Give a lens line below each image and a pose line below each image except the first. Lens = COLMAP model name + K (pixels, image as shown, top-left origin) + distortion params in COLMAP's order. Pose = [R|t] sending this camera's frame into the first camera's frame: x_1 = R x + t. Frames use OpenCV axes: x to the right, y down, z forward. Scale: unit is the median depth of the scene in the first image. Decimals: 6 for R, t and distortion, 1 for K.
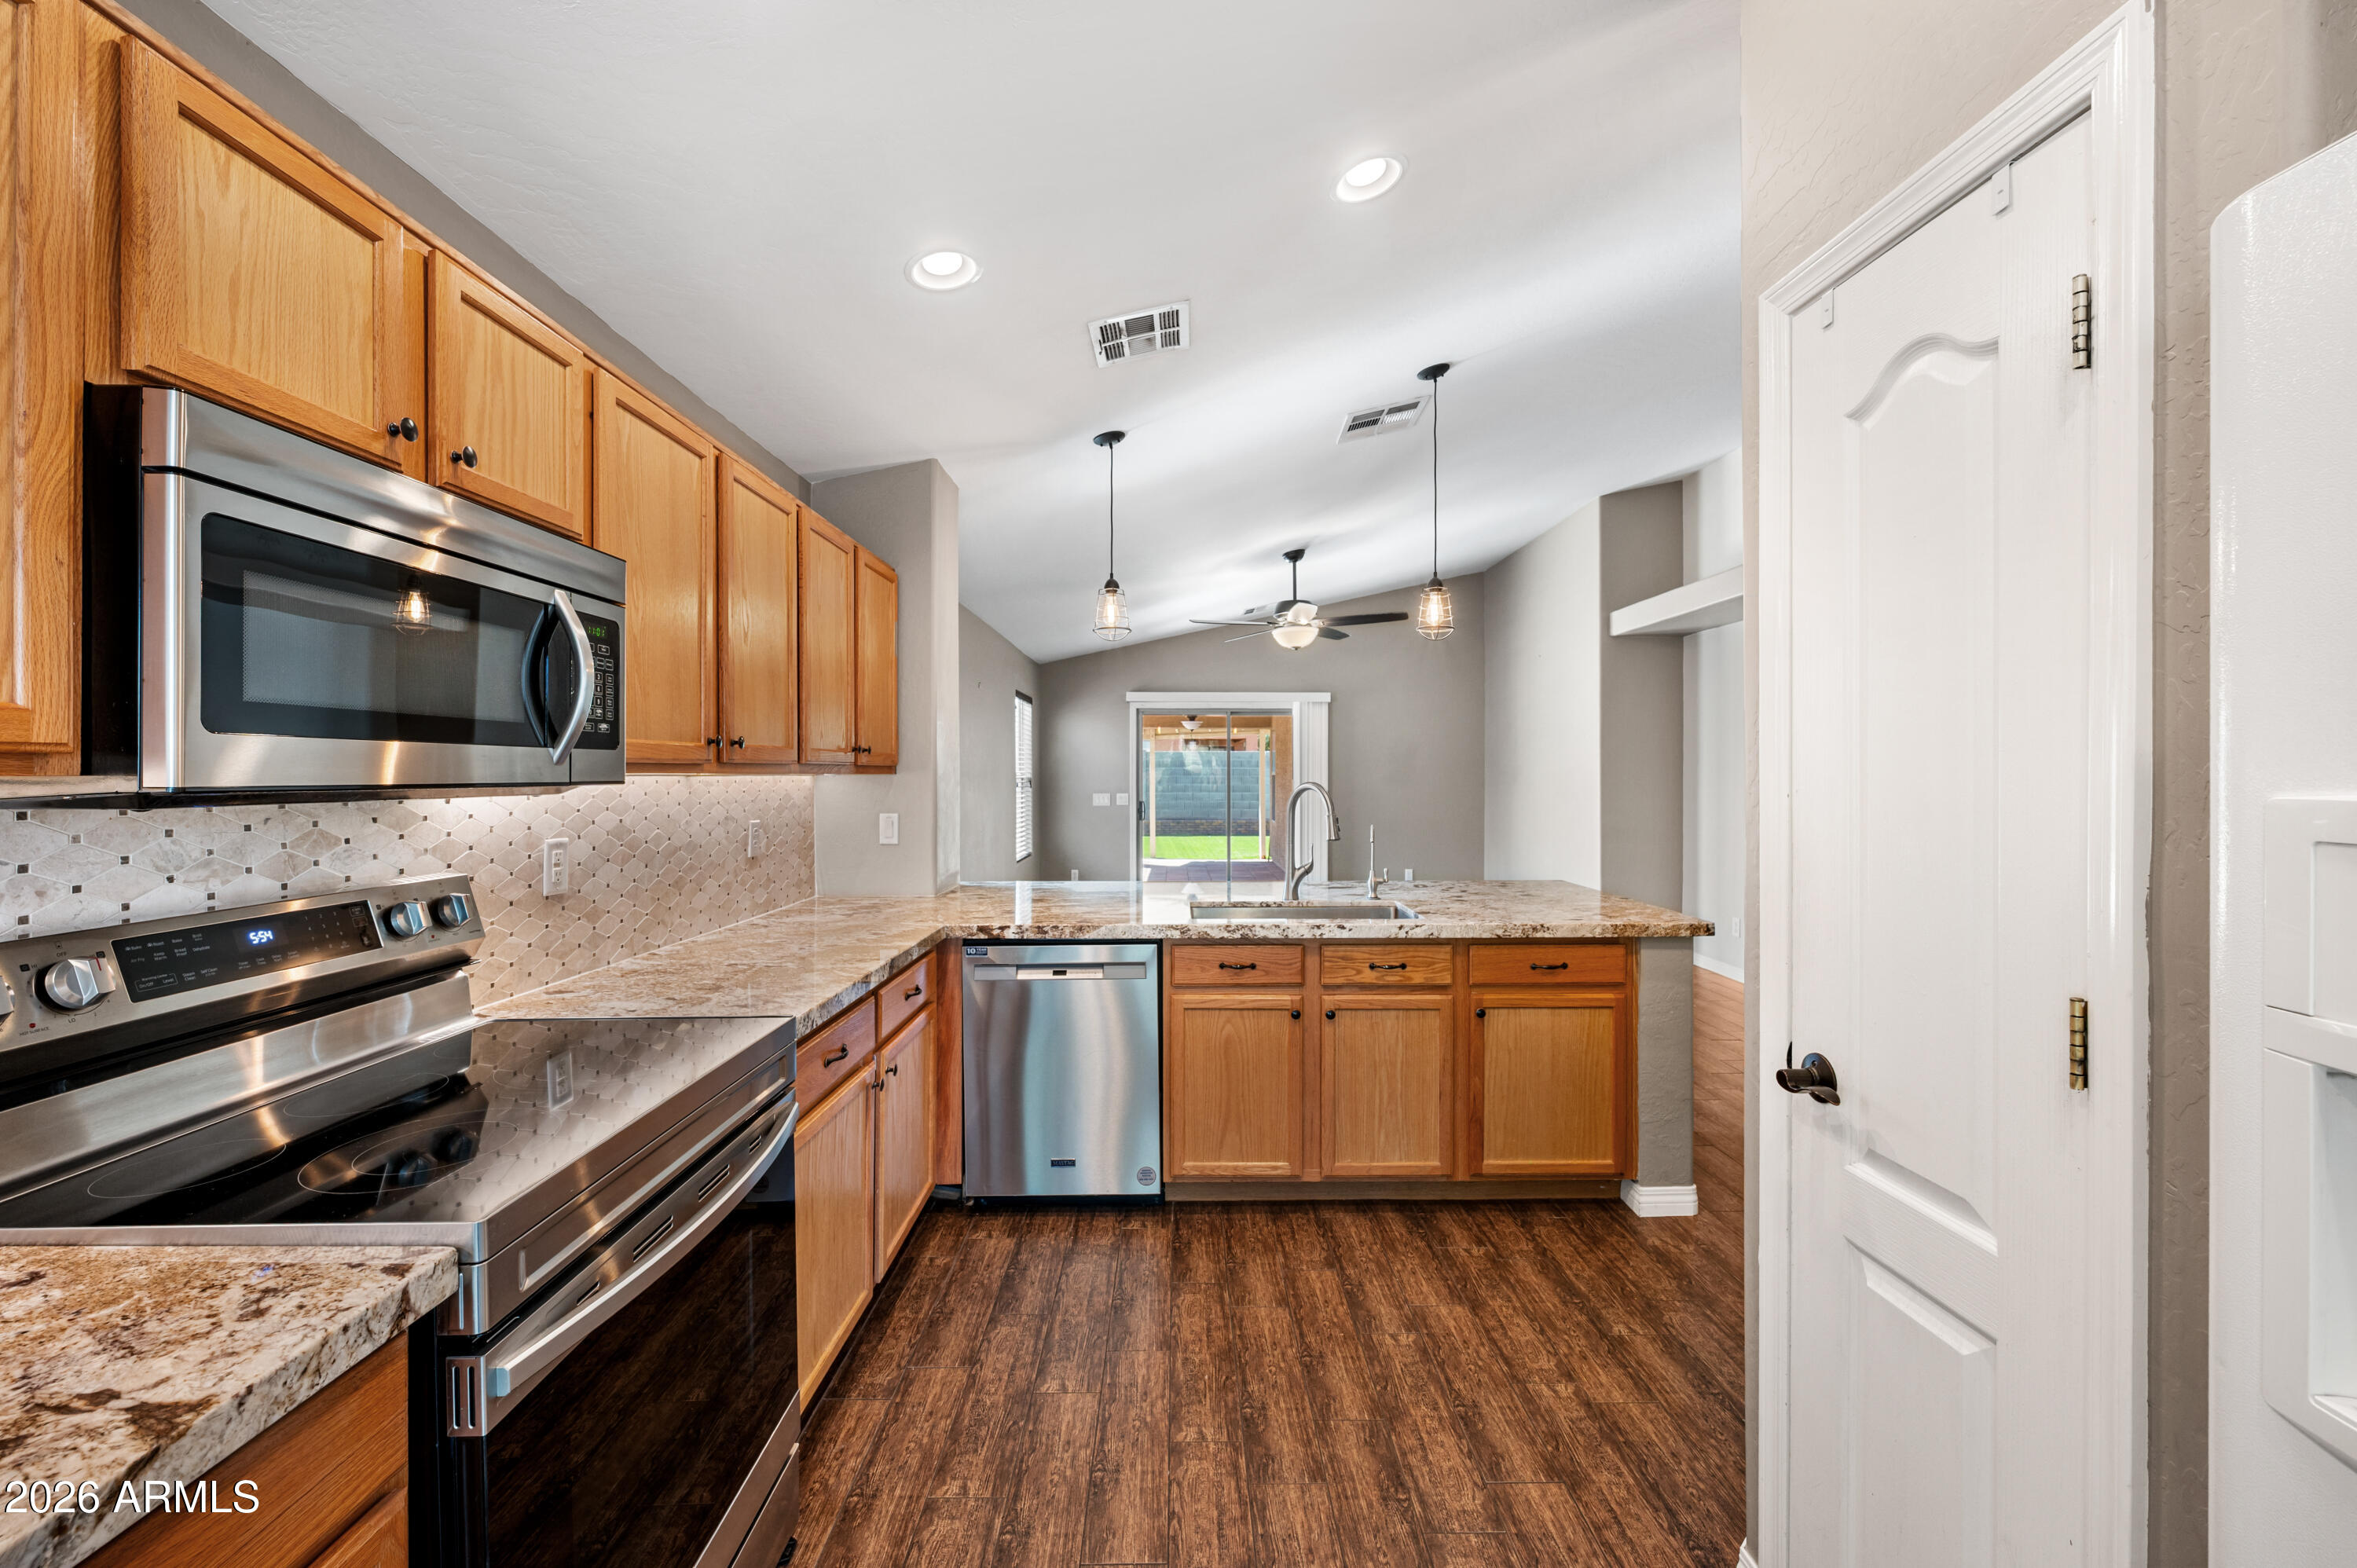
lens RADIAL K [[955.3, 0, 1171.9], [0, 955.3, 771.7], [0, 0, 1]] dist [-0.000869, -0.000112]
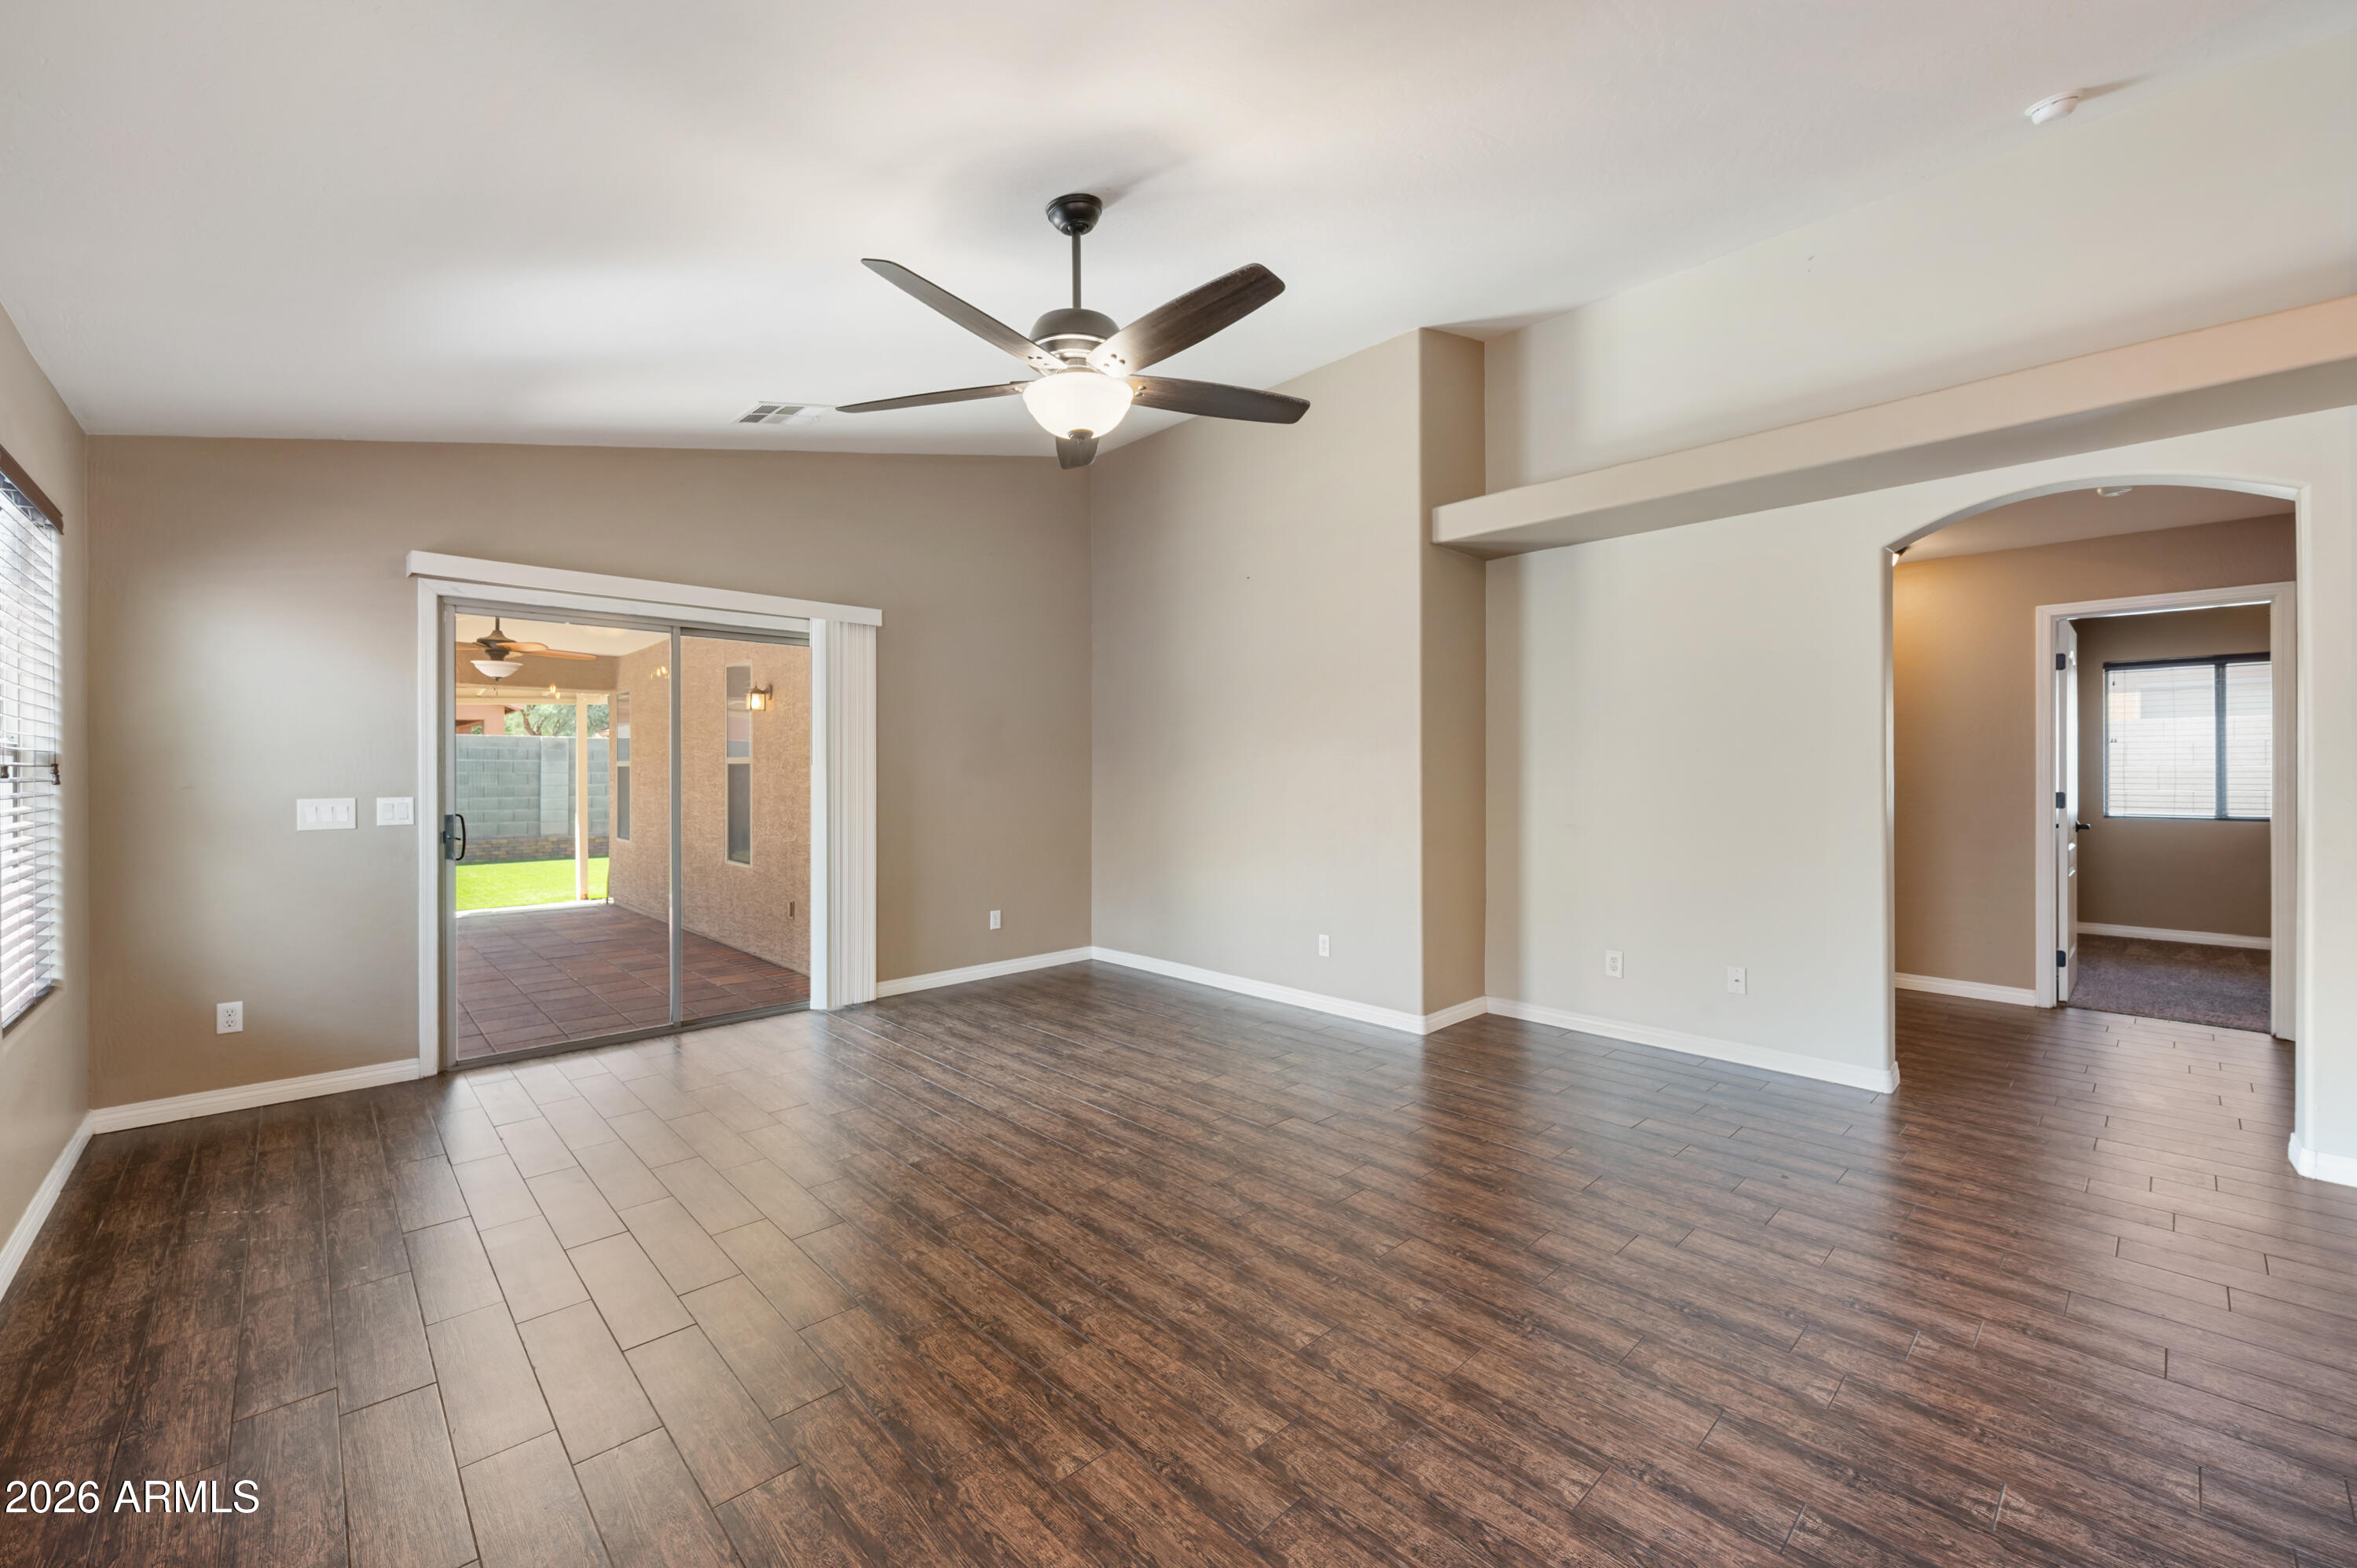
lens RADIAL K [[940.0, 0, 1189.4], [0, 940.0, 772.1], [0, 0, 1]] dist [-0.000135, -0.000124]
pose [[0.729406, -0.004354, 0.684067, -0.265991], [0.000614, 0.999984, 0.005710, 0.032078], [-0.684081, -0.003745, 0.729397, 1.528722]]
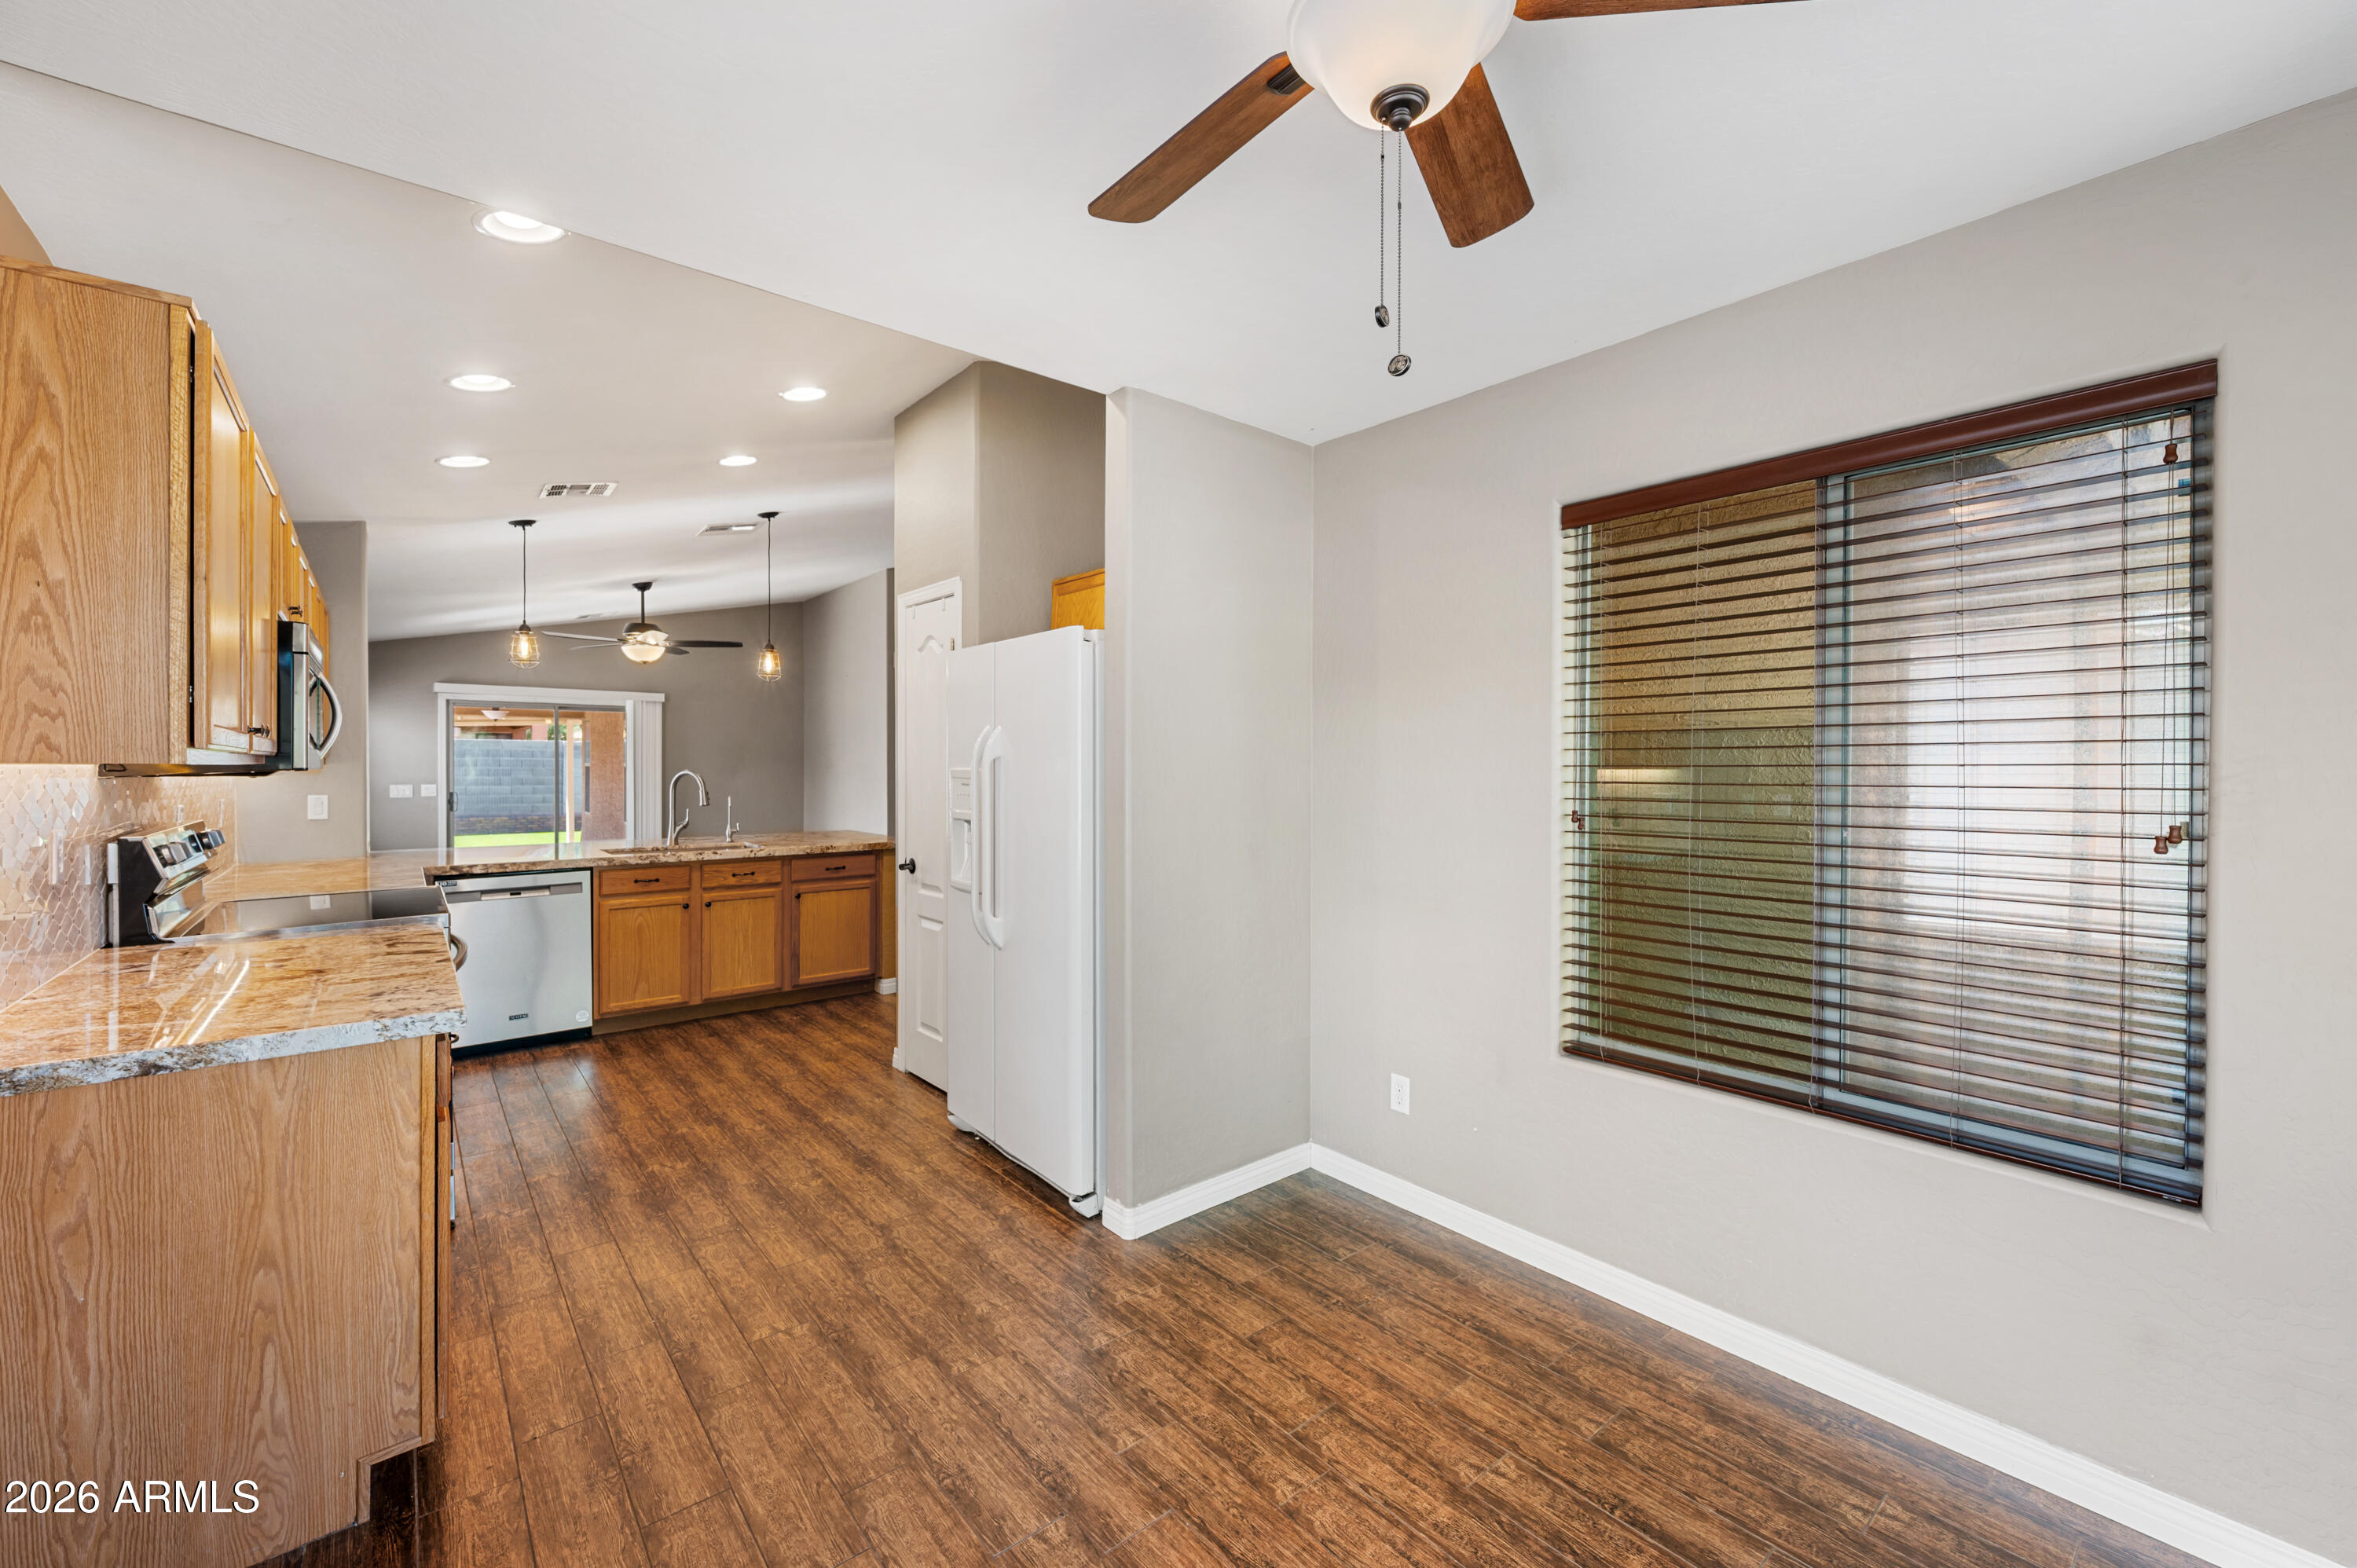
lens RADIAL K [[940.0, 0, 1189.4], [0, 940.0, 772.1], [0, 0, 1]] dist [-0.000135, -0.000124]
pose [[0.763266, -0.003677, 0.646074, -0.265156], [-0.002540, 0.999959, 0.008693, -0.002008], [-0.646080, -0.008276, 0.763225, -0.852169]]
